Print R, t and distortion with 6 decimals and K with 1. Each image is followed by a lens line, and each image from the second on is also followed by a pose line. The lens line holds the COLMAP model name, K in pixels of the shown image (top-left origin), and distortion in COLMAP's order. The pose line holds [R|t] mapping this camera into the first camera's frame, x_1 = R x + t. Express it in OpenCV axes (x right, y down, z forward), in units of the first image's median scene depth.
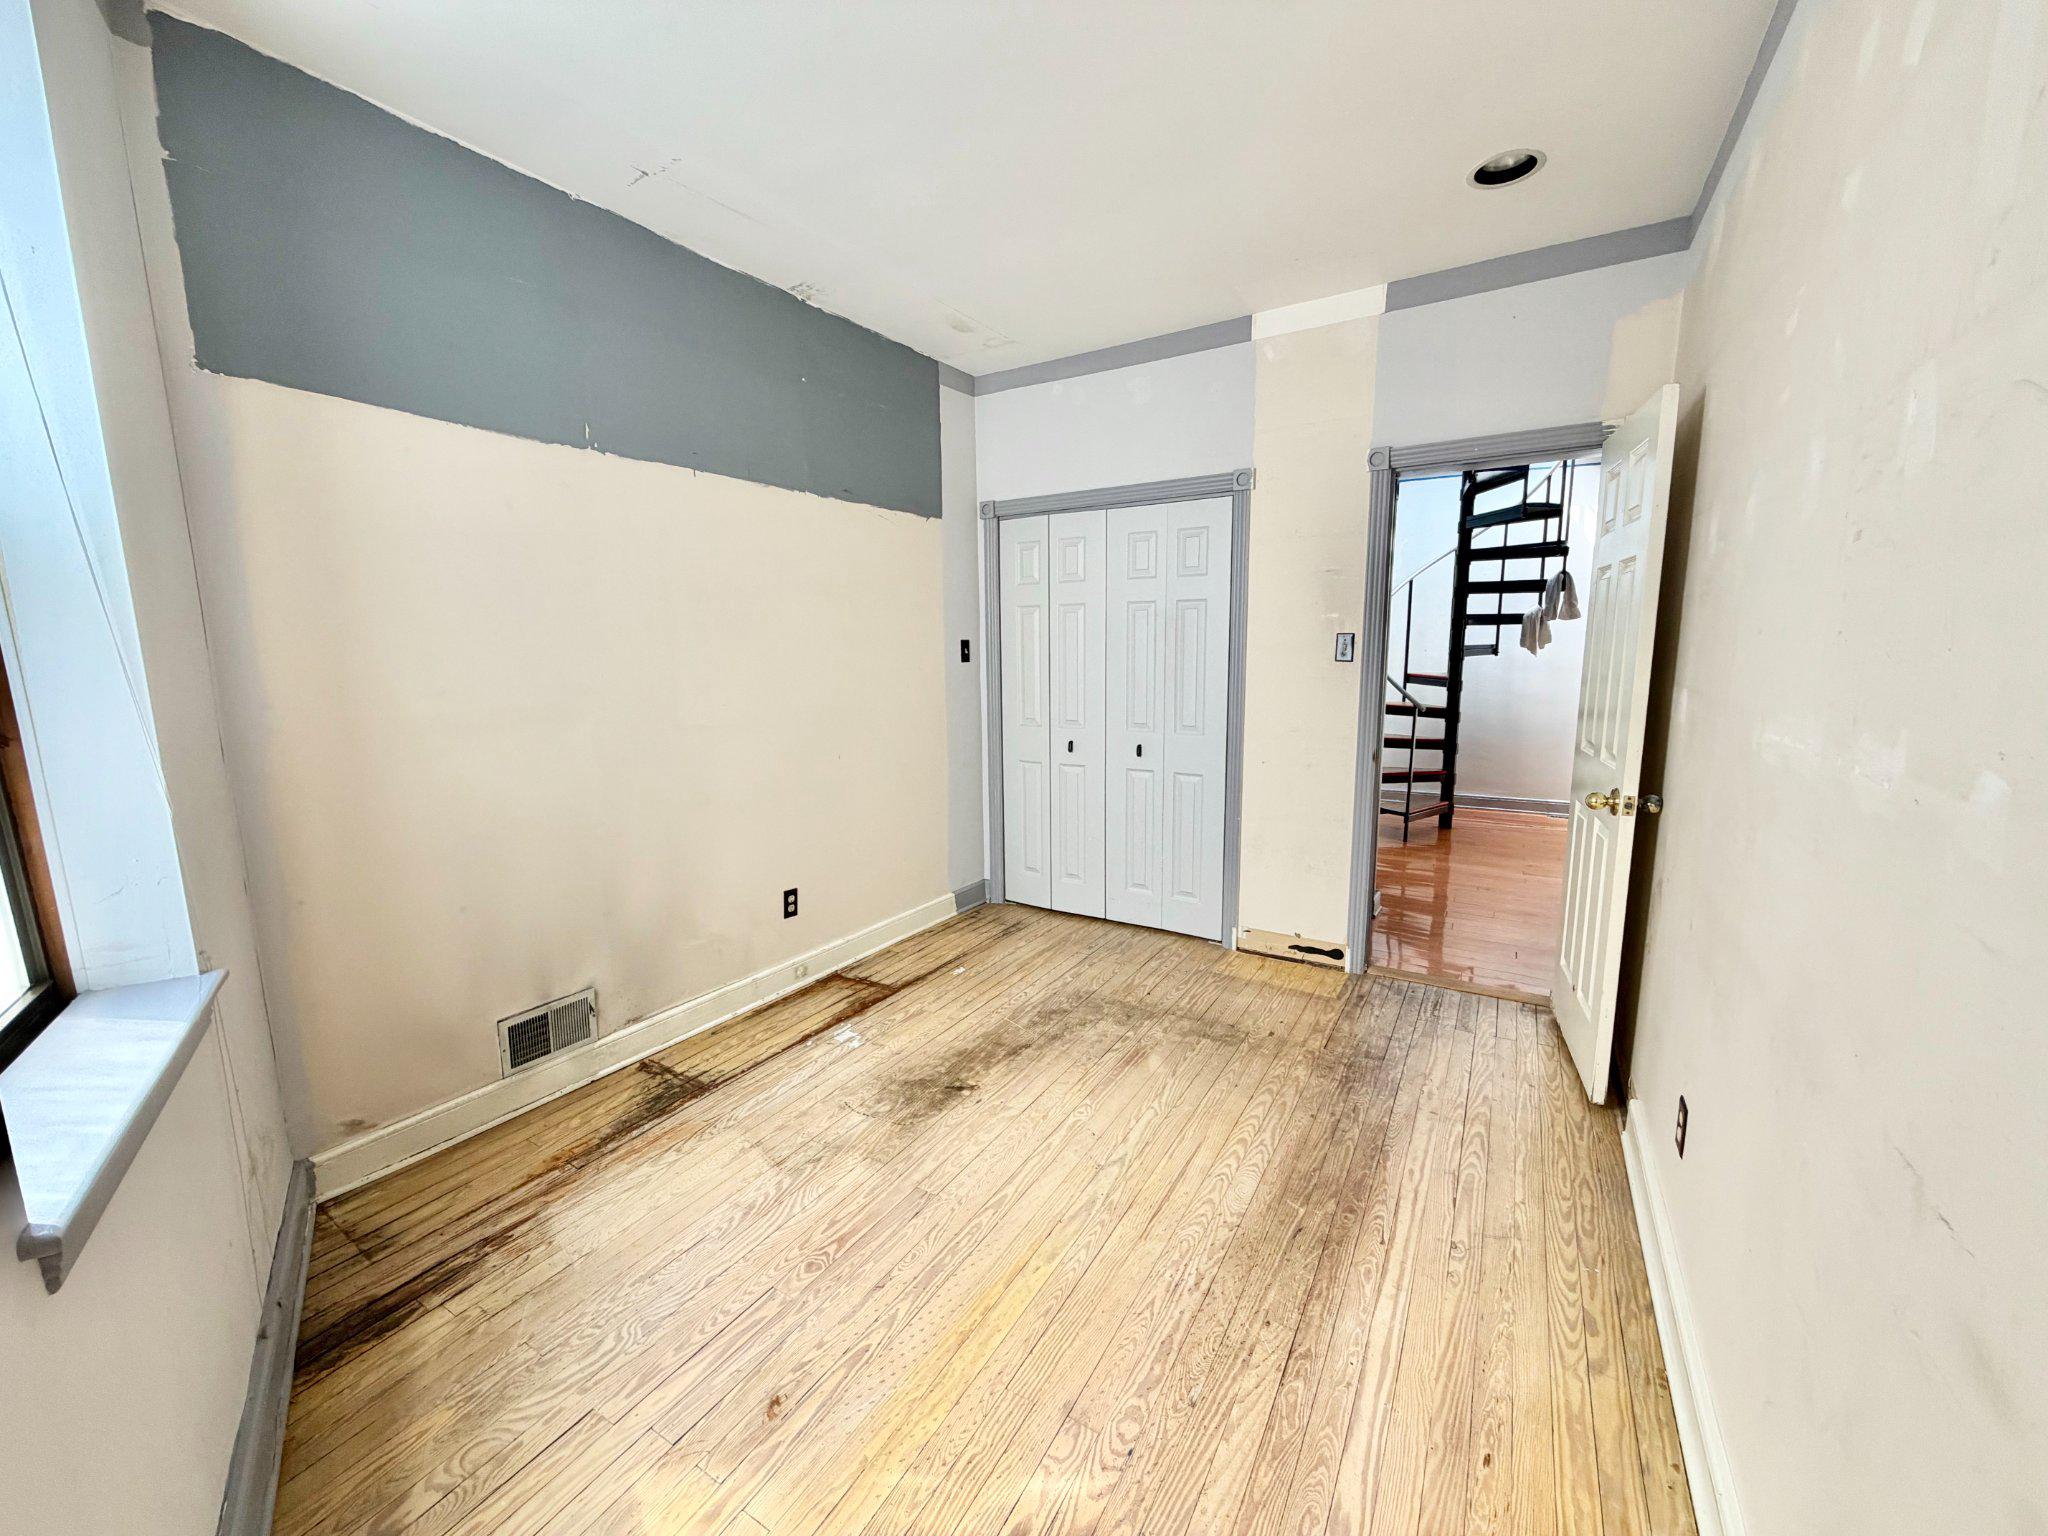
lens RADIAL K [[815.6, 0, 1022.5], [0, 815.6, 770.9], [0, 0, 1]] dist [-0.003165, -0.000702]
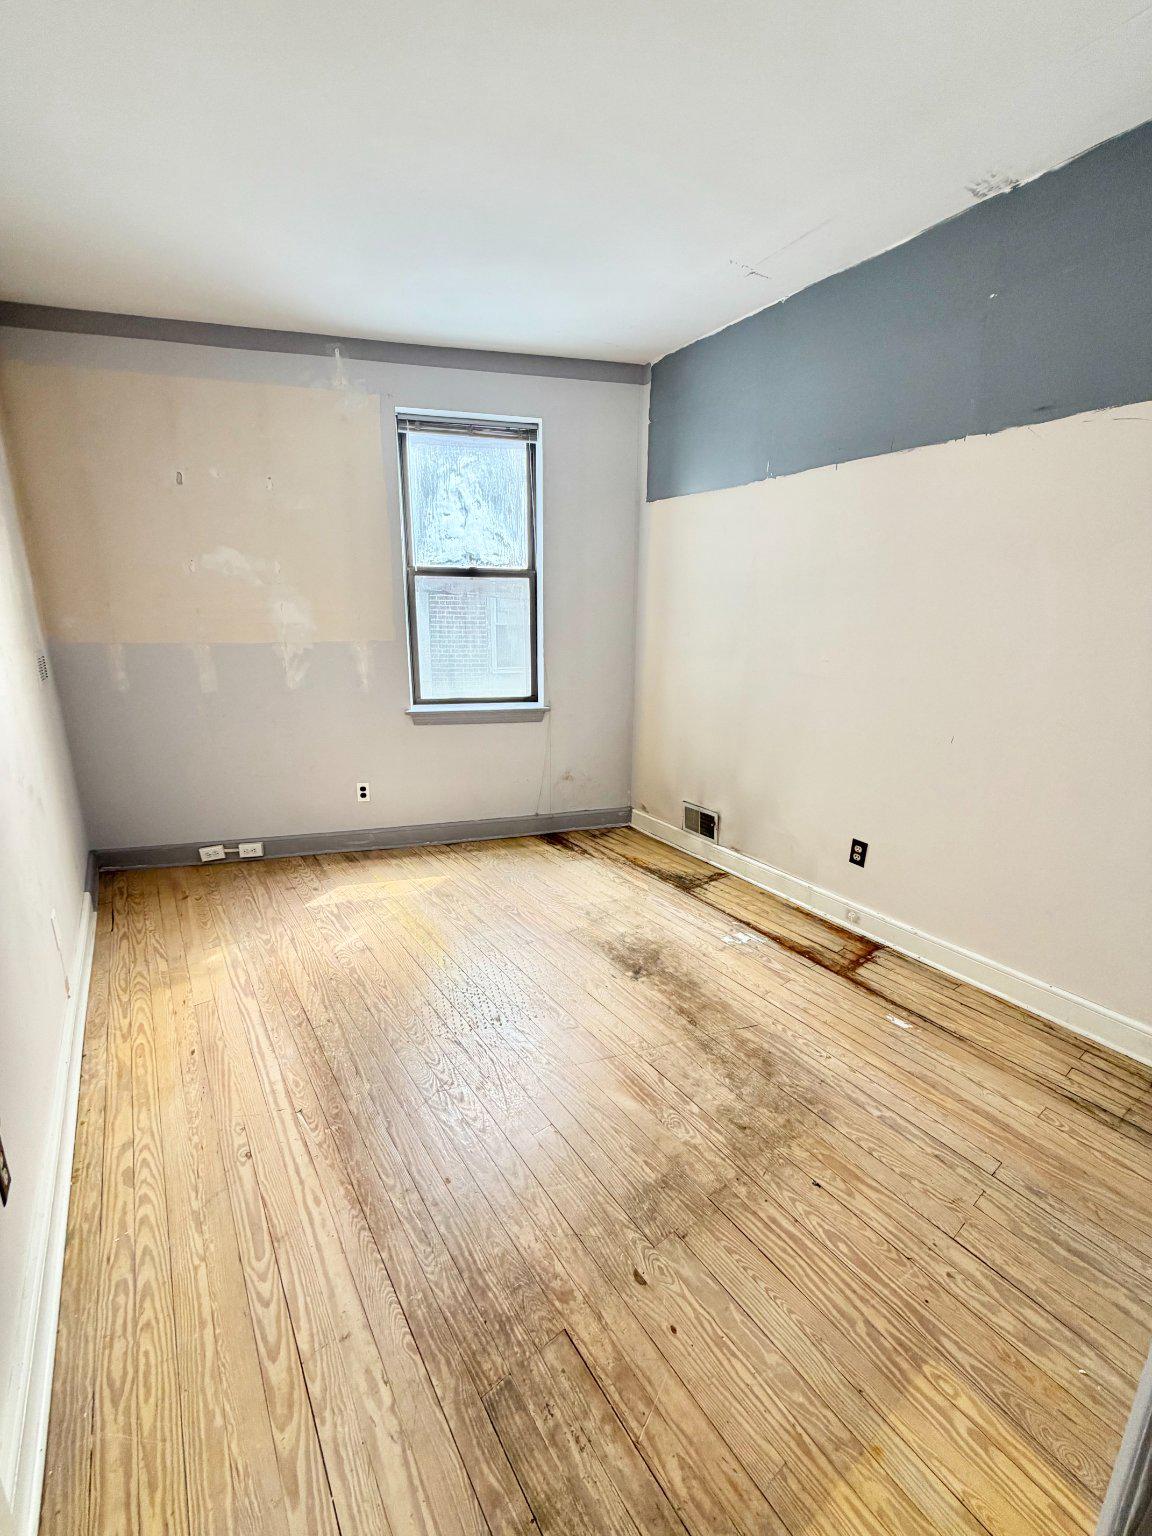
lens RADIAL K [[611.7, 0, 575.9], [0, 611.7, 768.9], [0, 0, 1]] dist [-0.003165, -0.000702]
pose [[-0.397941, 0.233630, -0.887164, 0.663707], [-0.144845, 0.938901, 0.312225, -0.168719], [0.905904, 0.252748, -0.339787, 1.064693]]
